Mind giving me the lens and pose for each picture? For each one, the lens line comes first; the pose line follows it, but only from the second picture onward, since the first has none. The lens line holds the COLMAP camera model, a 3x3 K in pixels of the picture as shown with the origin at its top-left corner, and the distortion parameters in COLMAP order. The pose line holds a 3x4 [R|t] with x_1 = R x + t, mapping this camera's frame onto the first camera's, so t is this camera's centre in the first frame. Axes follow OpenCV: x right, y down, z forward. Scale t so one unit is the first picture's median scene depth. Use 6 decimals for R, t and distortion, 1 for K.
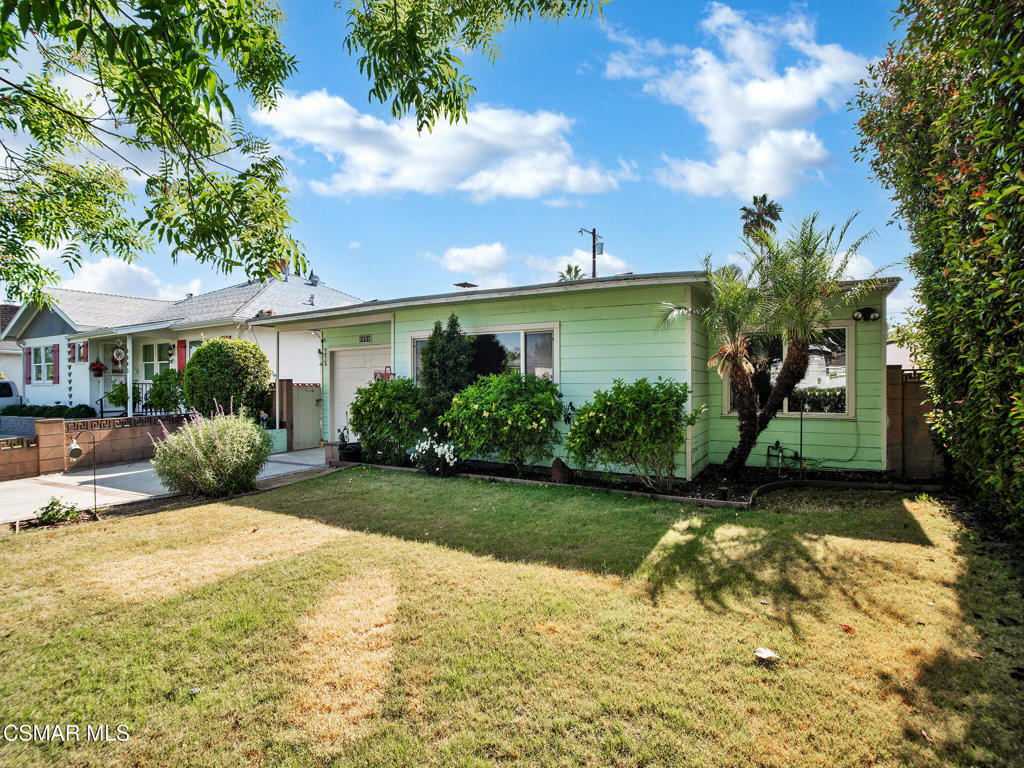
lens RADIAL K [[543.5, 0, 512.0], [0, 543.5, 384.0], [0, 0, 1]] dist [-0.060474, -0.000195]
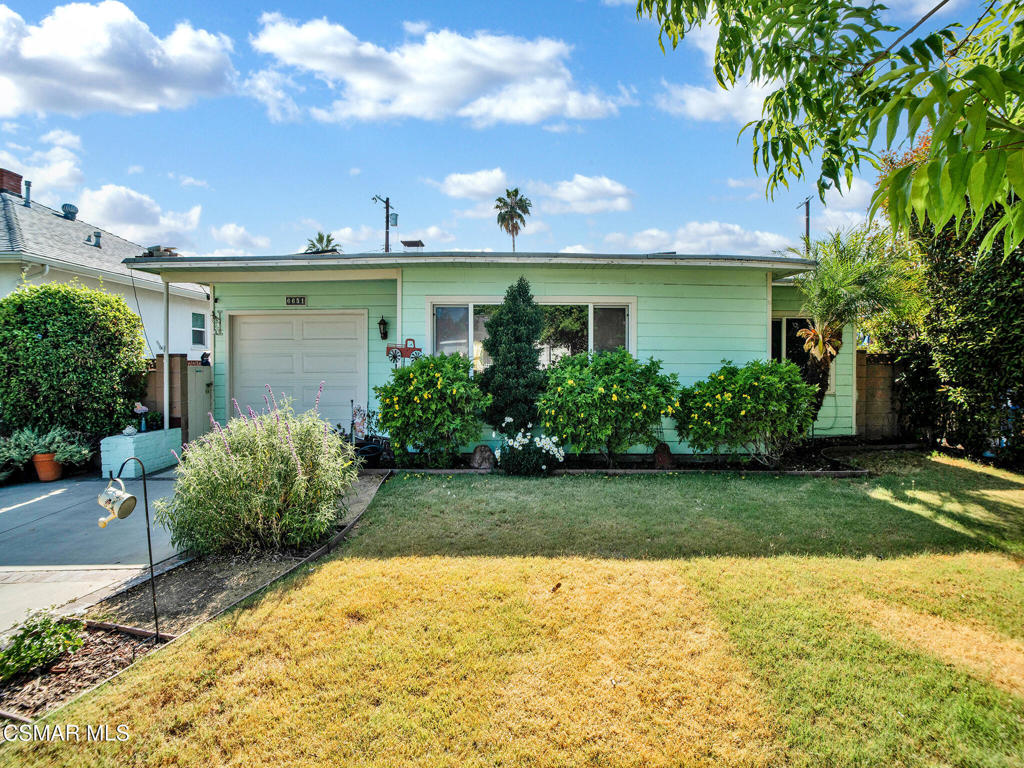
lens RADIAL K [[537.1, 0, 514.3], [0, 537.1, 379.9], [0, 0, 1]] dist [-0.057167, 0.026924]
pose [[0.861655, -0.011054, 0.507374, -0.419980], [-0.006246, 0.999456, 0.032383, -0.000504], [-0.507456, -0.031072, 0.861117, 0.234207]]
